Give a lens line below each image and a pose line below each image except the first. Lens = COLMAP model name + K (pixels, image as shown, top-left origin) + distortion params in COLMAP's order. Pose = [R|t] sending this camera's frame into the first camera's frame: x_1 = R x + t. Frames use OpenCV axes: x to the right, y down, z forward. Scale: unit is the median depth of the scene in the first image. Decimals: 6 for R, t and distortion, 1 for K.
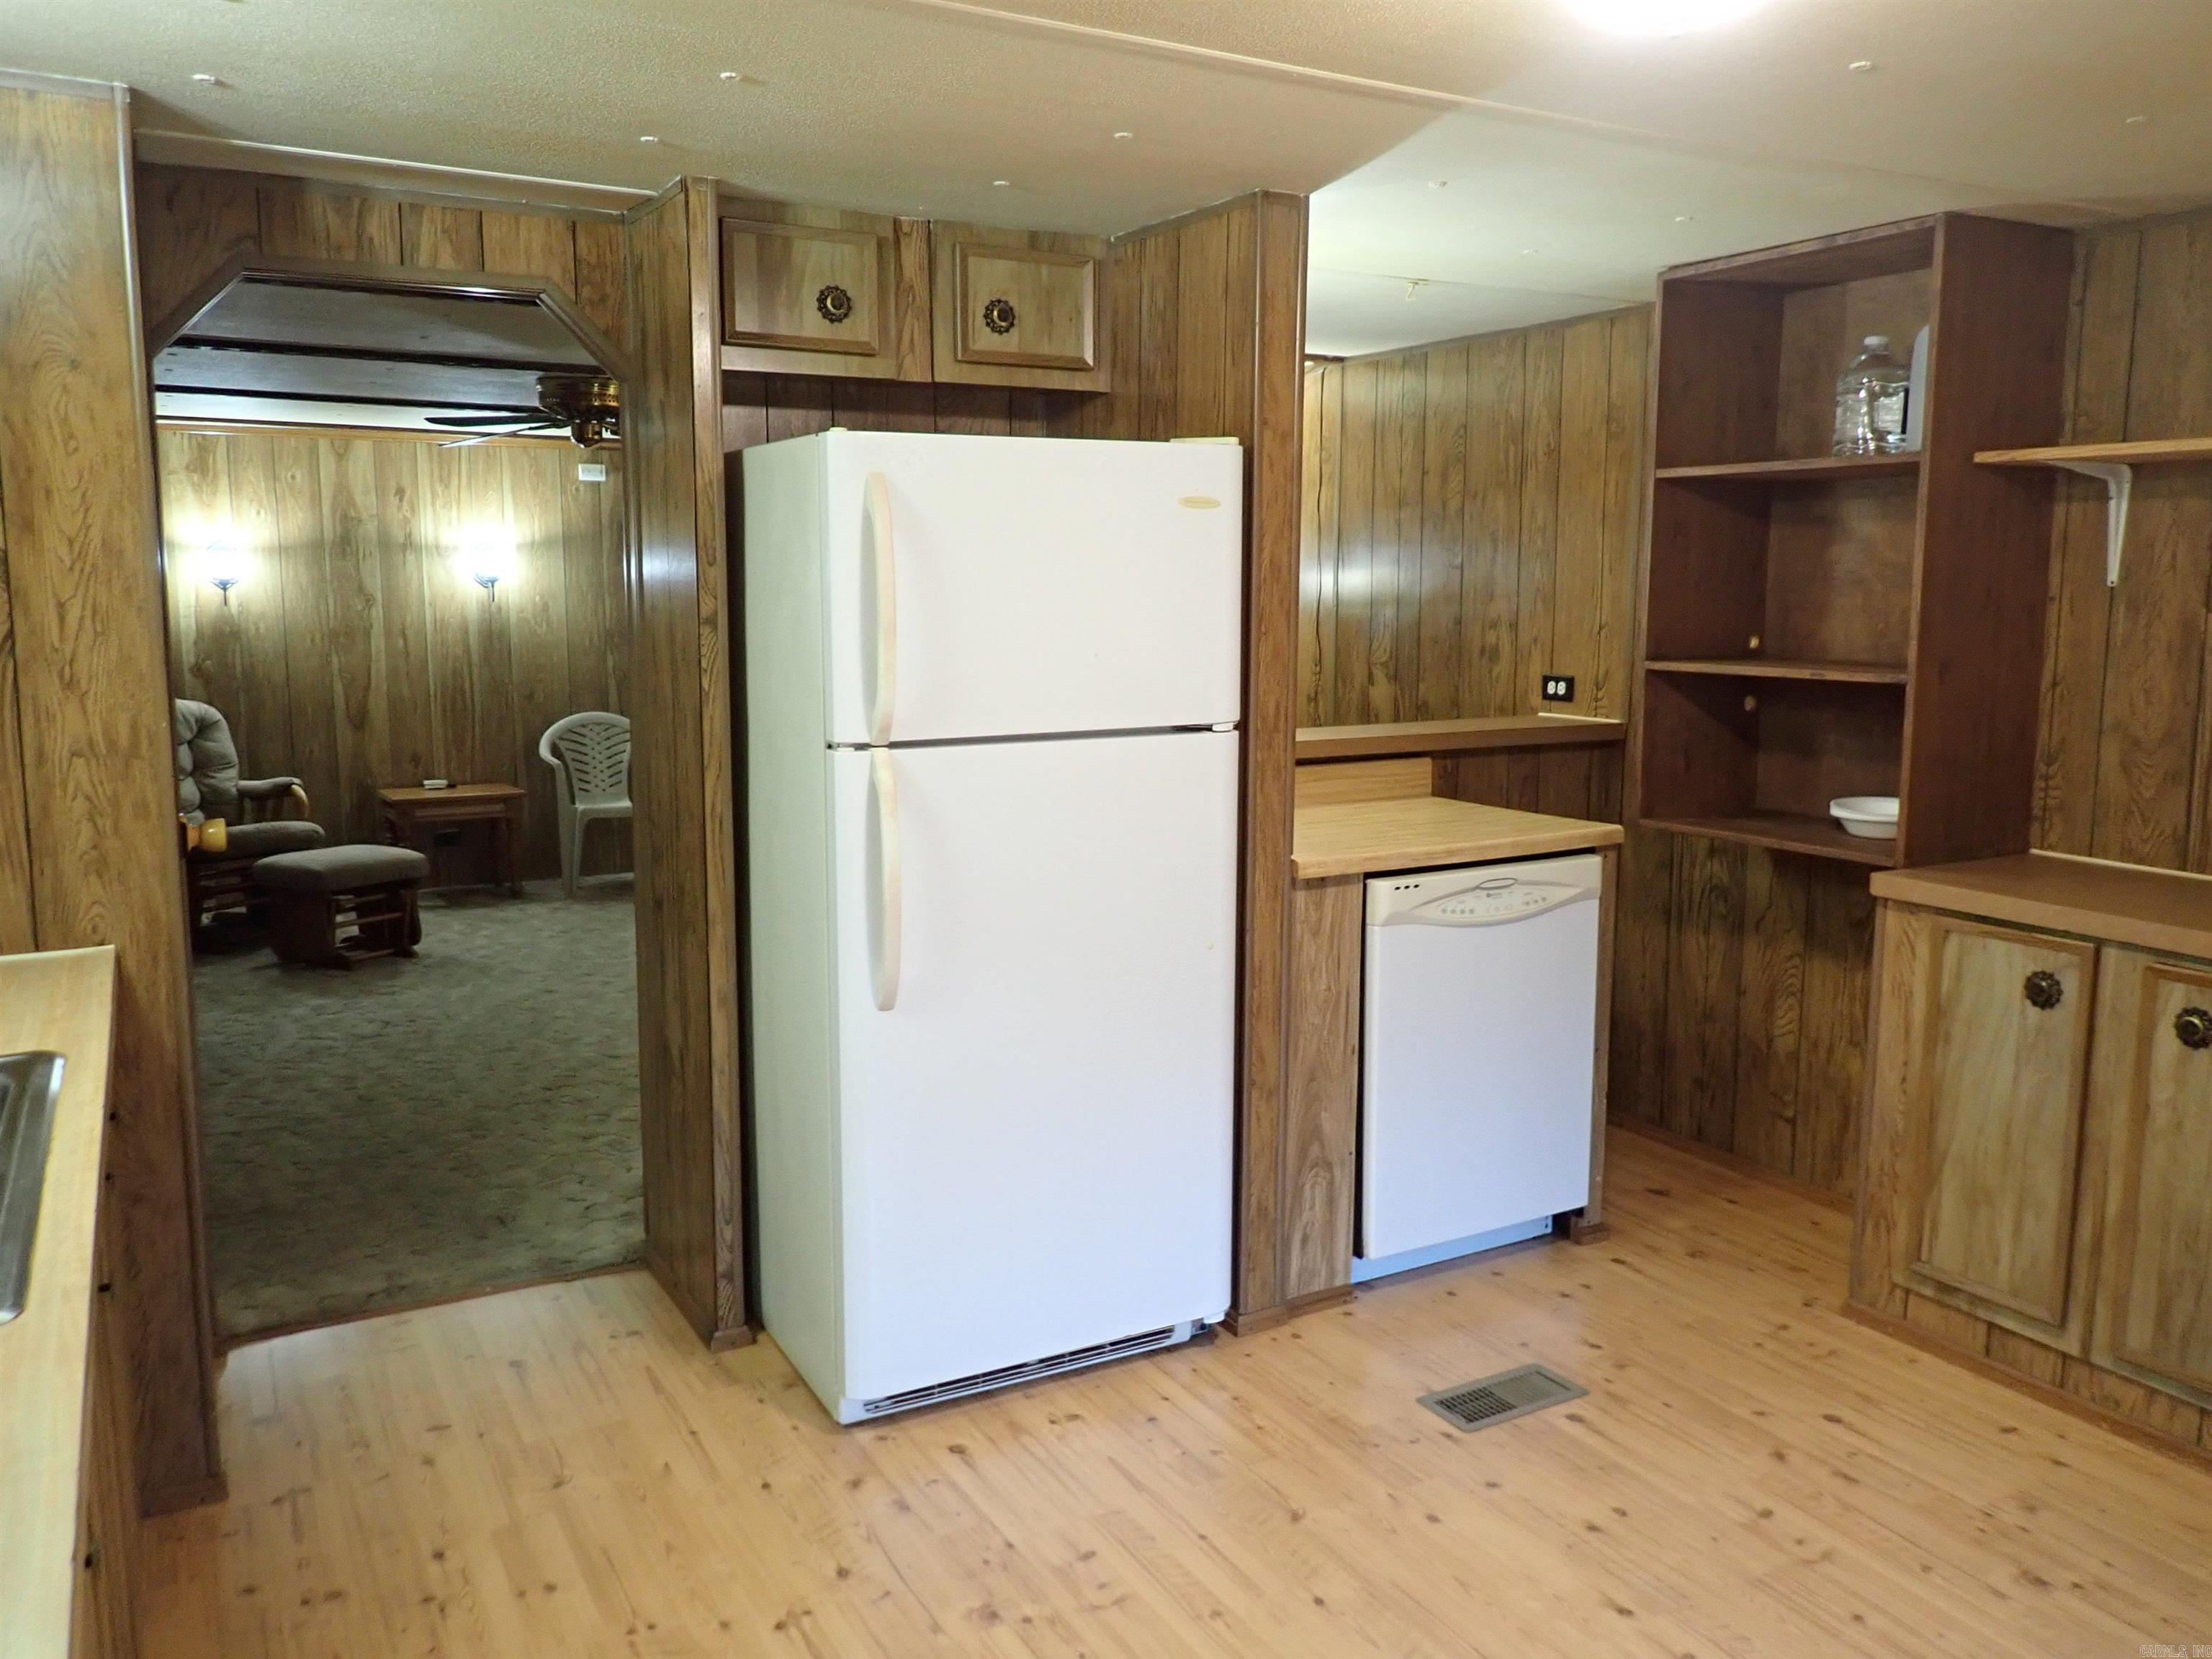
lens RADIAL K [[1650.9, 0, 1117.4], [0, 1650.9, 812.3], [0, 0, 1]] dist [-0.003784, -0.011127]
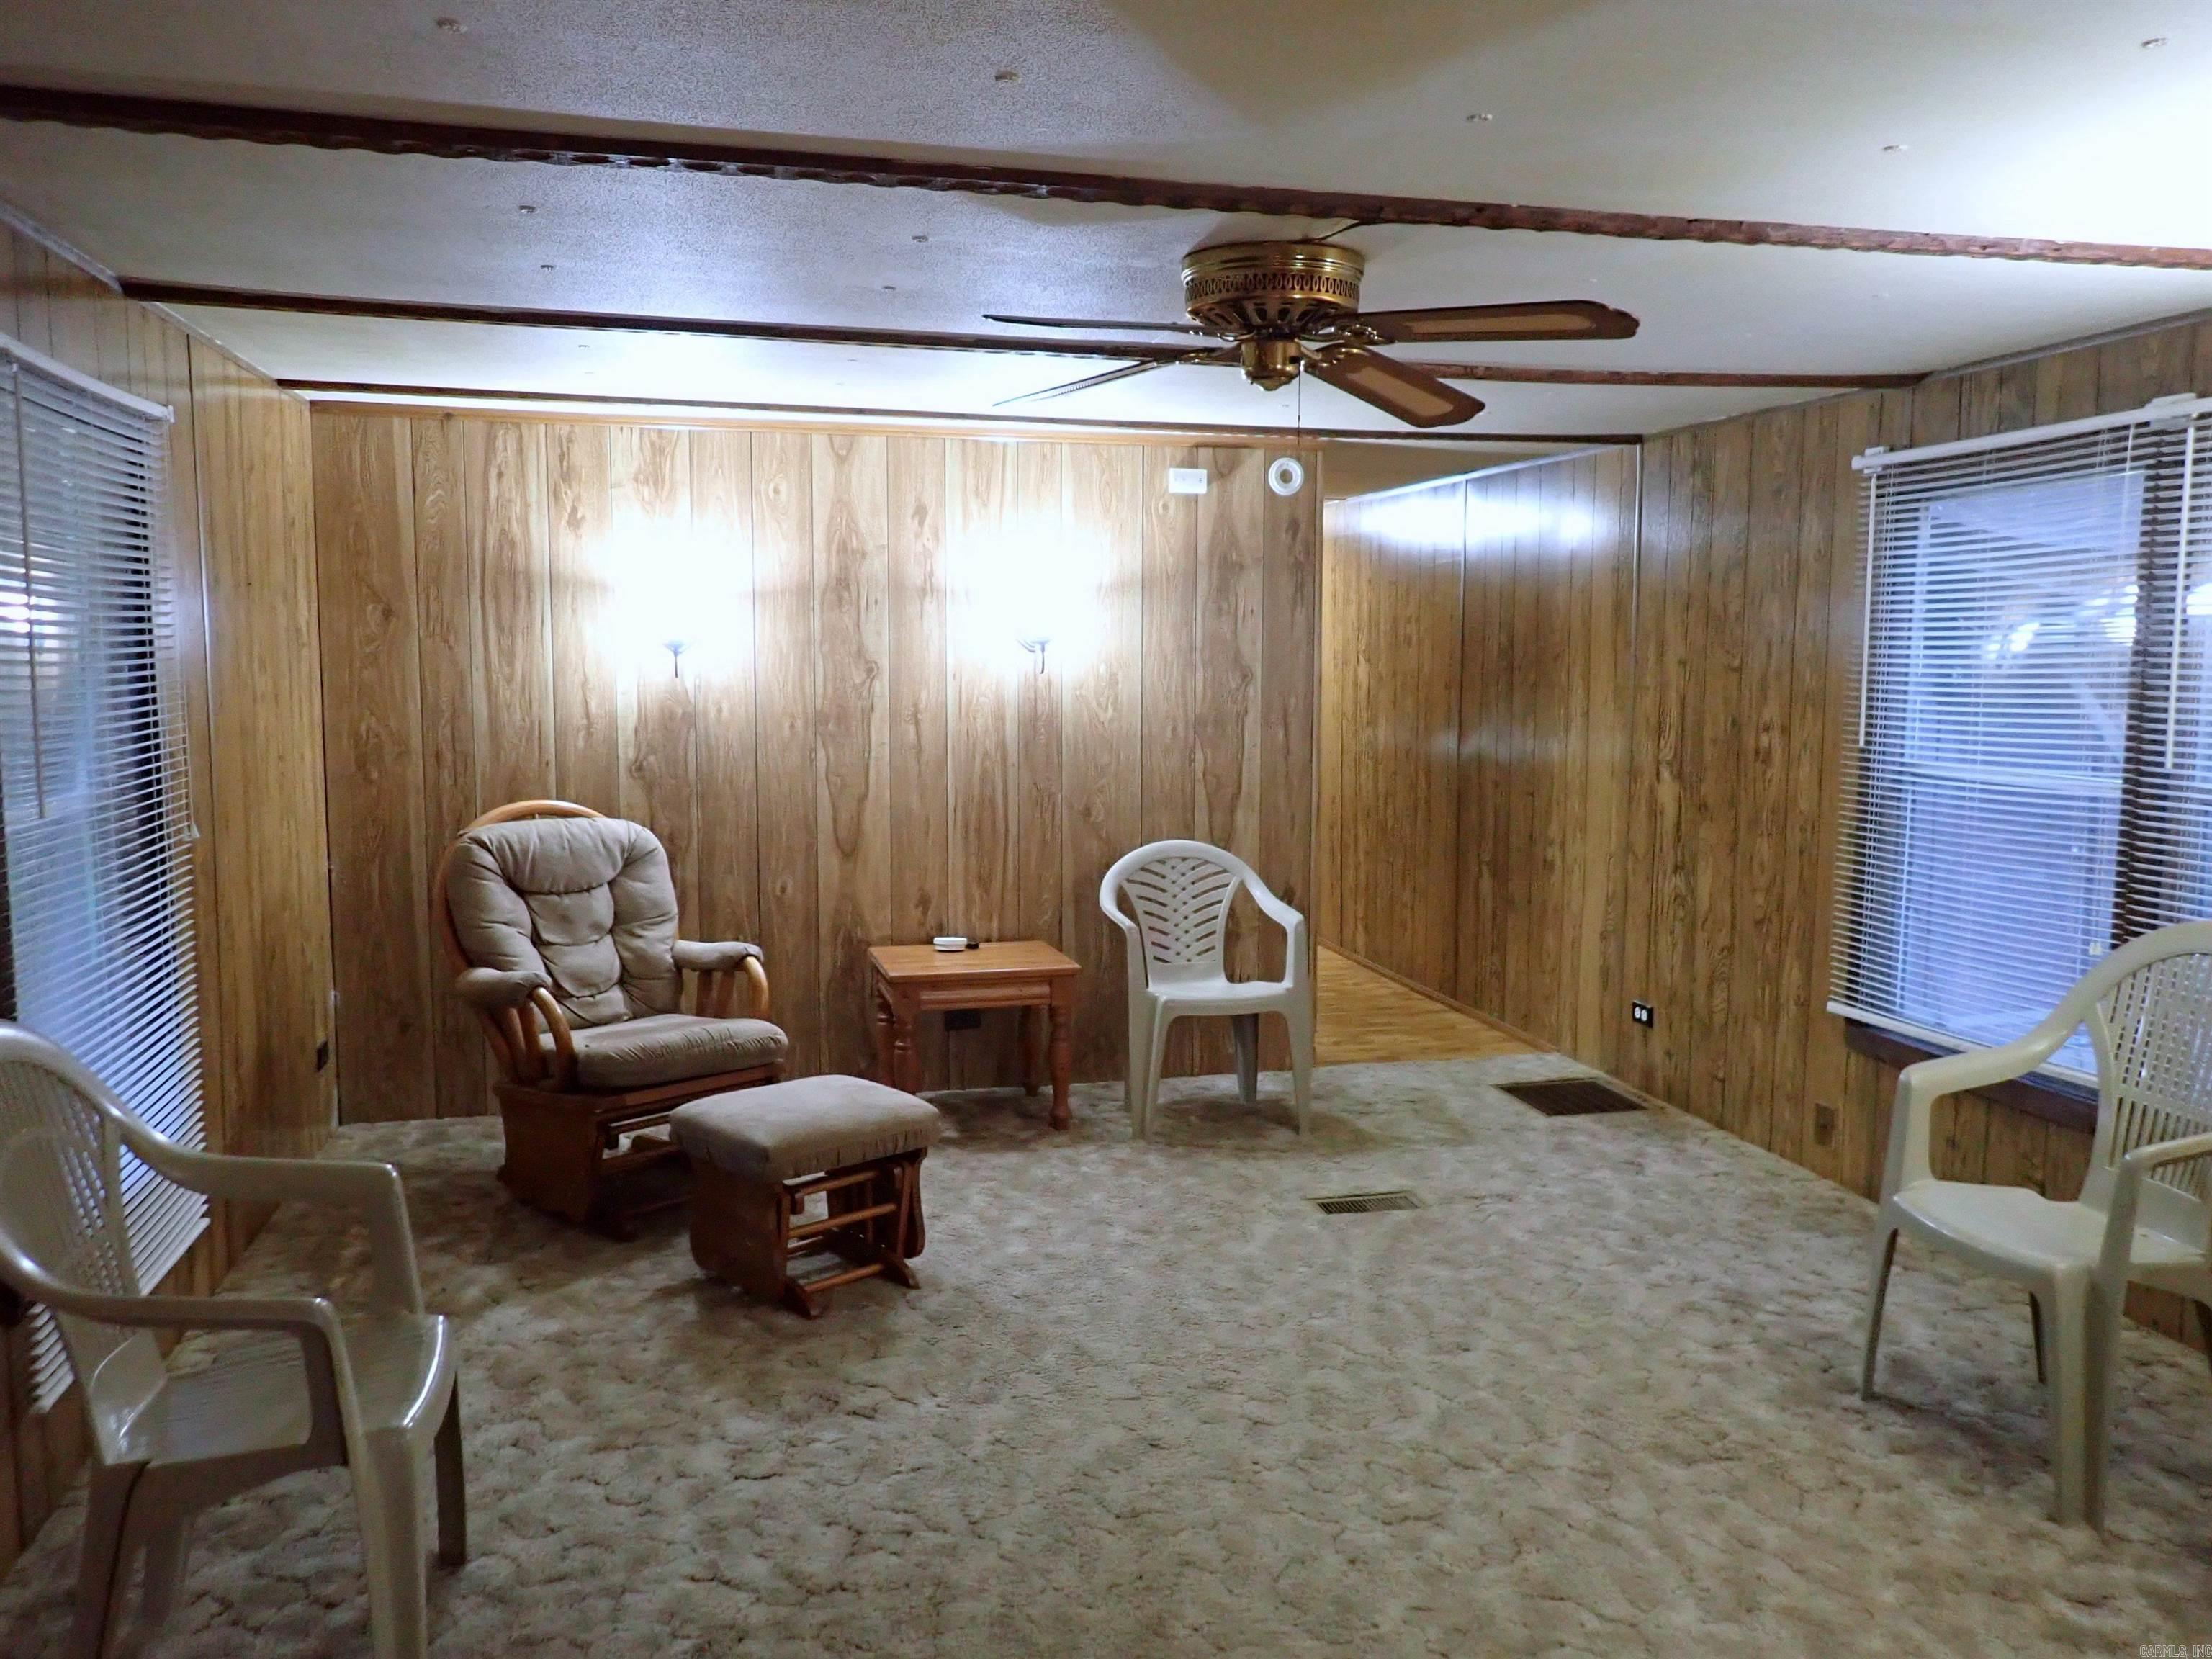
lens RADIAL K [[1650.9, 0, 1112.3], [0, 1650.9, 826.0], [0, 0, 1]] dist [-0.003784, -0.011127]
pose [[0.959964, 0.033971, -0.278057, -0.166383], [-0.041523, 0.998910, -0.021315, -0.053868], [0.277030, 0.032008, 0.960328, 0.374620]]
